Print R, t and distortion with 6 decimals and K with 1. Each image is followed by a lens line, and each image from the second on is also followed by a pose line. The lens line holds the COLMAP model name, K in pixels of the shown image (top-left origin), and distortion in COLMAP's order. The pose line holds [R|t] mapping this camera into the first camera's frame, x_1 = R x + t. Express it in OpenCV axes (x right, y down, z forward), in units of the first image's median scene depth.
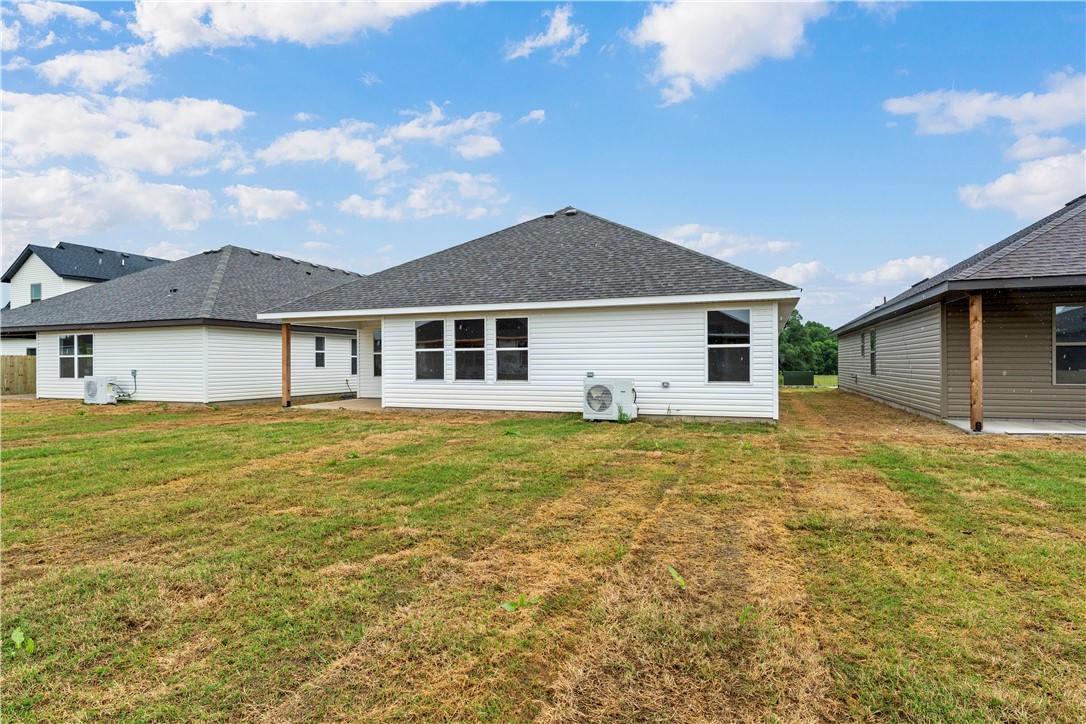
lens RADIAL K [[543.6, 0, 546.3], [0, 543.6, 358.1], [0, 0, 1]] dist [0.004730, -0.000562]
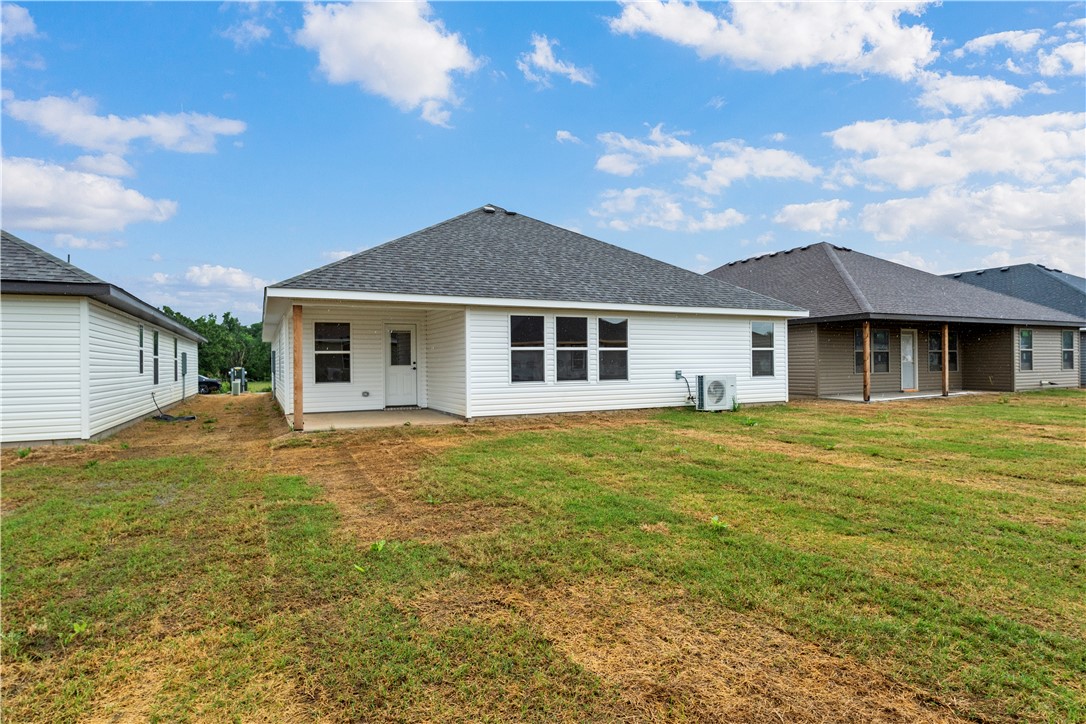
lens RADIAL K [[592.7, 0, 534.1], [0, 592.7, 360.4], [0, 0, 1]] dist [0.002531, -0.000821]
pose [[0.700305, 0.001675, 0.713842, -0.866082], [0.000793, 0.999995, -0.003124, 0.007131], [-0.713843, 0.002754, 0.700300, 0.300552]]
